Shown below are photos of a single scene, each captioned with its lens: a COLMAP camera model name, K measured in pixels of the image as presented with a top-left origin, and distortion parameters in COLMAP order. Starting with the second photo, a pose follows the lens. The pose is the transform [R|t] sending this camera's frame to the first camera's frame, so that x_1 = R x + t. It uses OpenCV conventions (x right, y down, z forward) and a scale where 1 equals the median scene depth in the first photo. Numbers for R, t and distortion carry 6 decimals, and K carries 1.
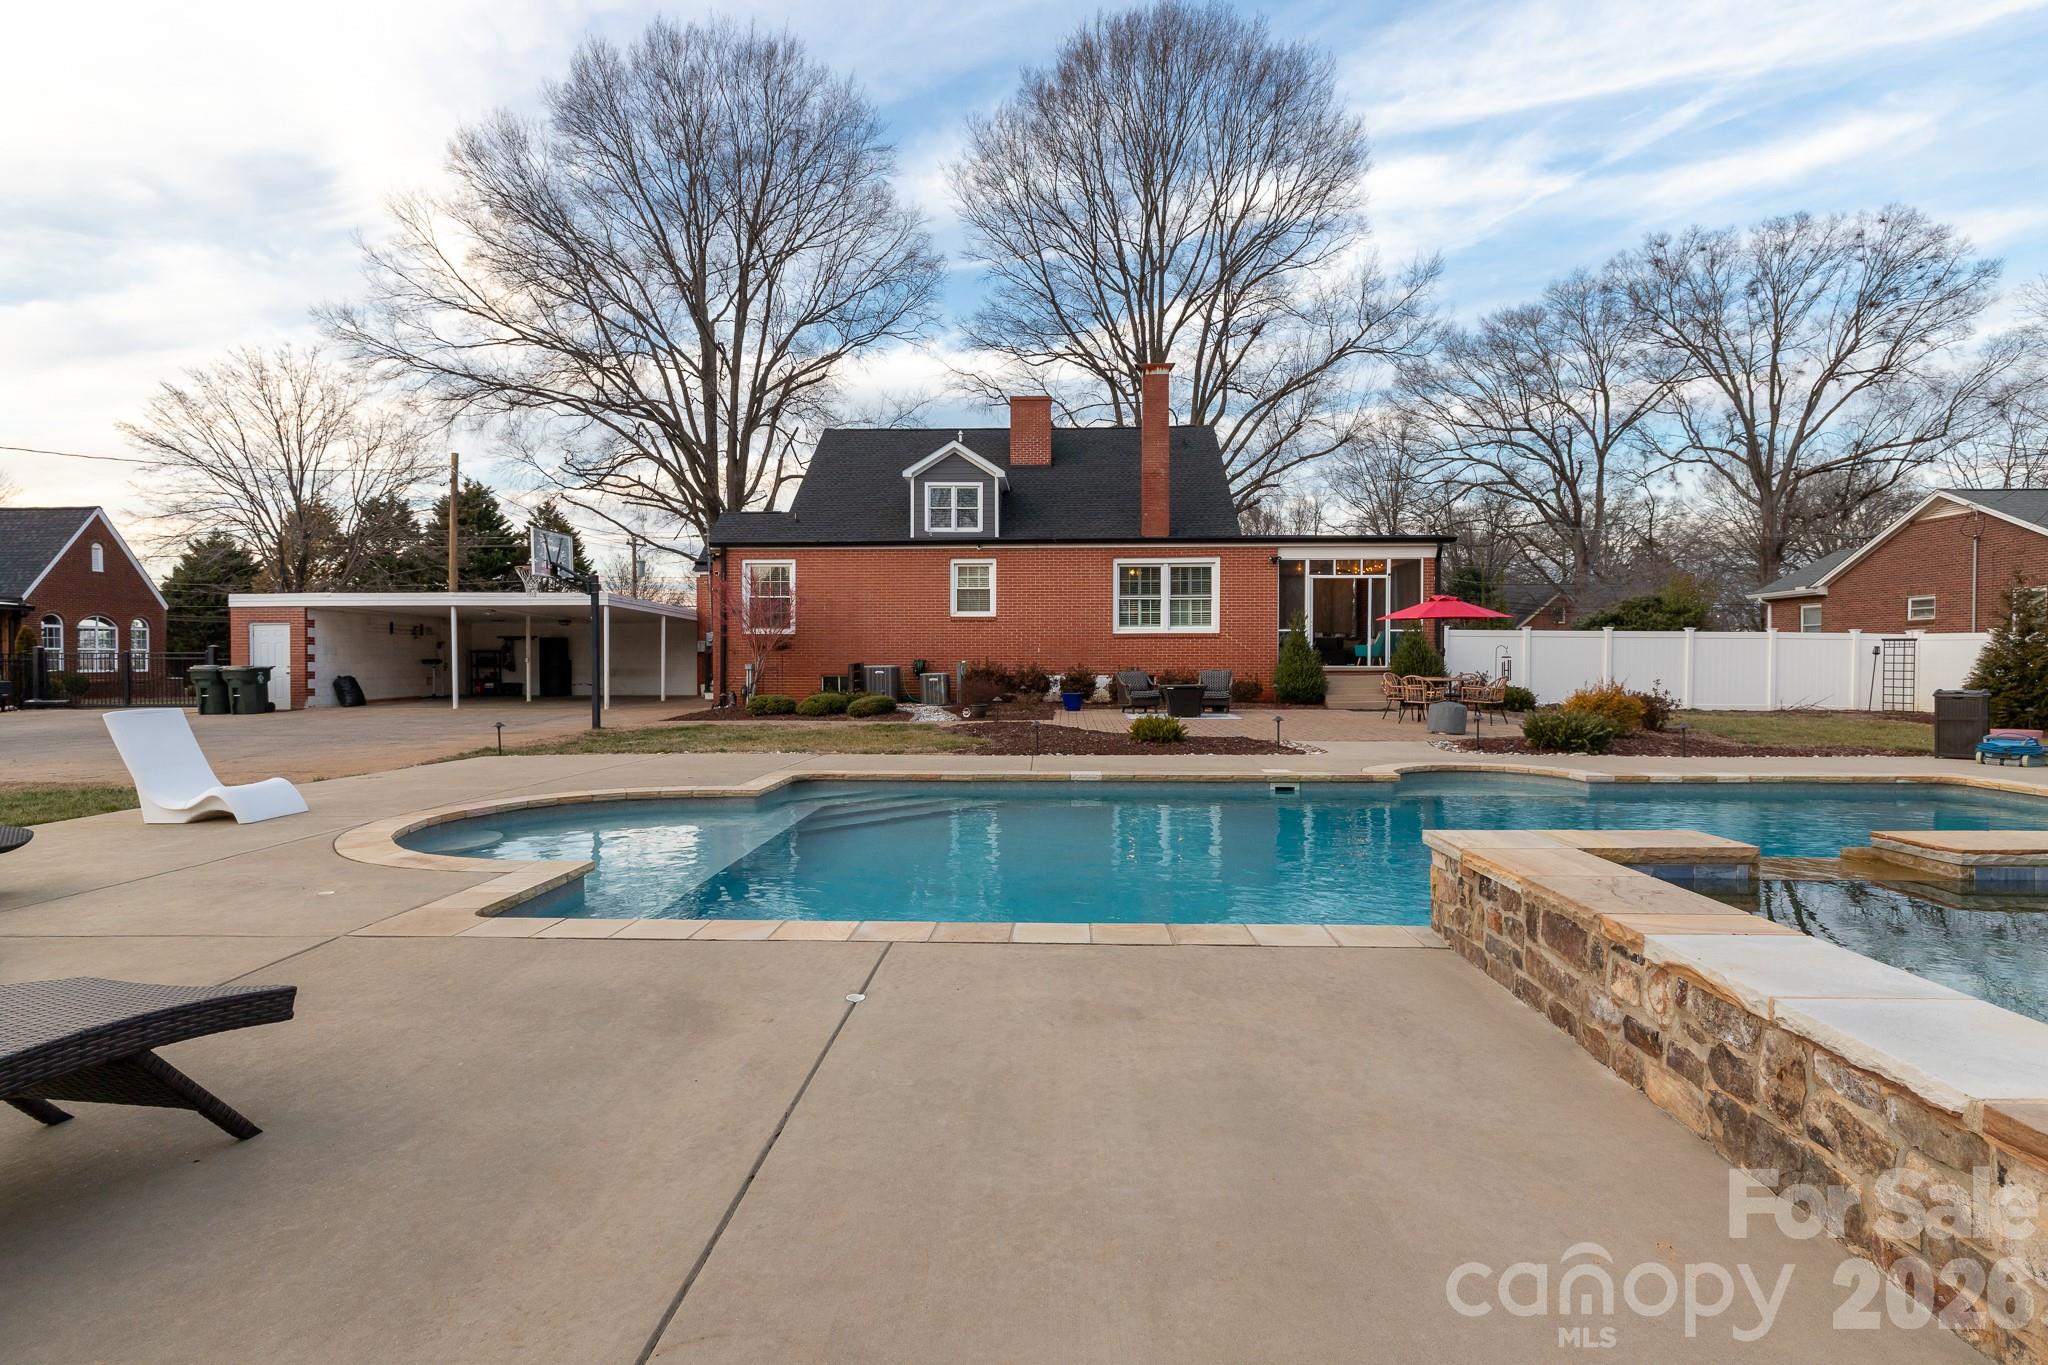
lens RADIAL K [[992.1, 0, 1037.2], [0, 992.1, 680.2], [0, 0, 1]] dist [-0.004289, 0.002225]
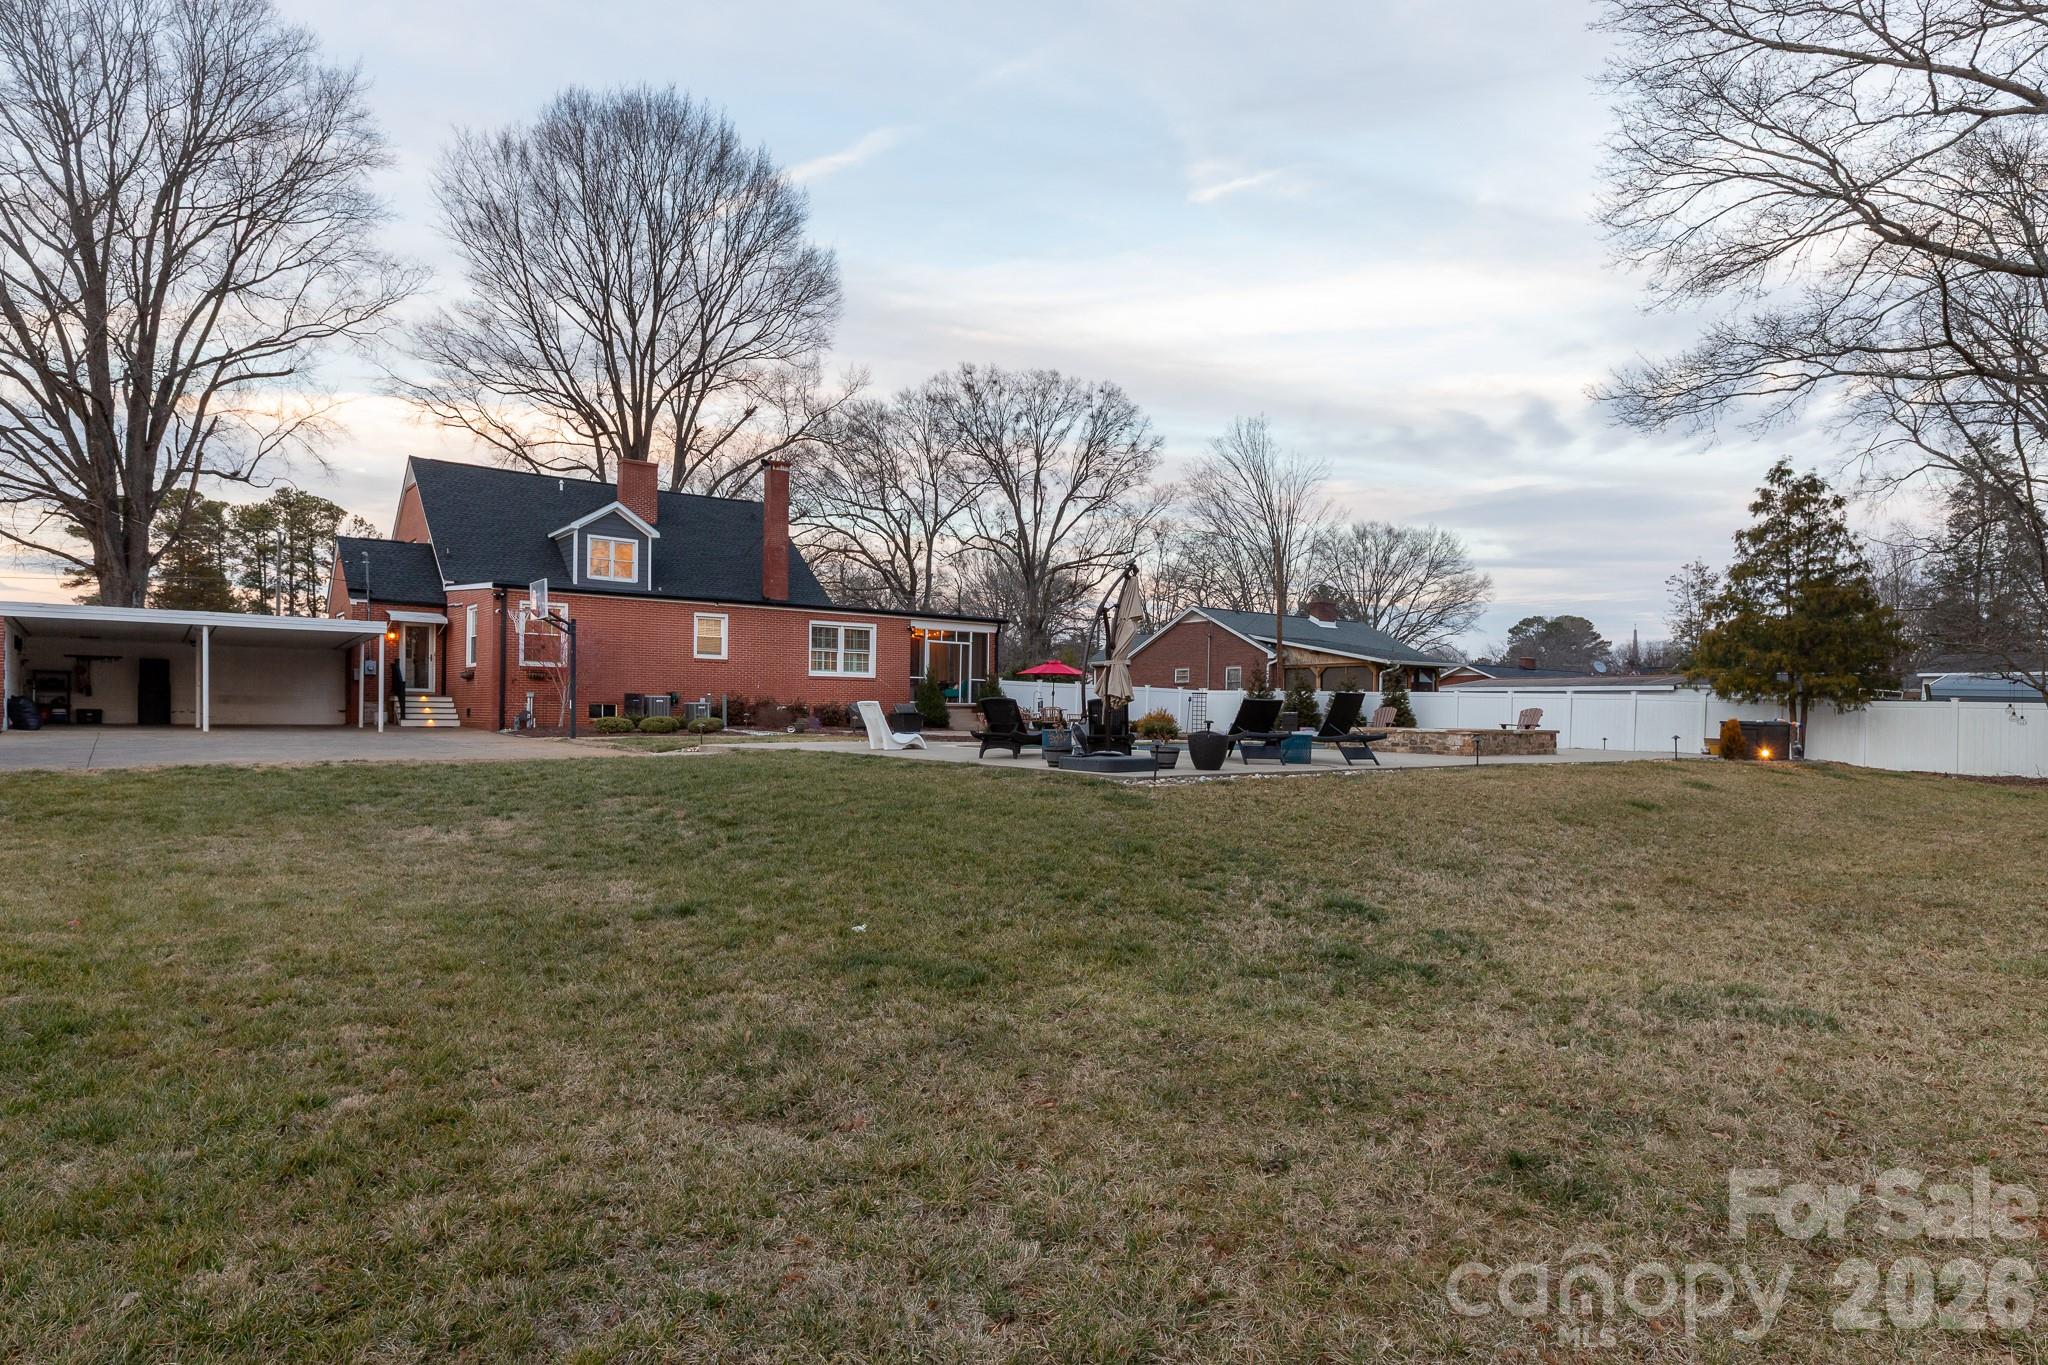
lens RADIAL K [[1172.5, 0, 1018.6], [0, 1172.5, 724.4], [0, 0, 1]] dist [0.000997, 0.000476]
pose [[0.756768, 0.005044, 0.653664, -0.606426], [0.001562, 0.999953, -0.009525, 0.027884], [-0.653682, 0.008230, 0.756725, -0.313444]]
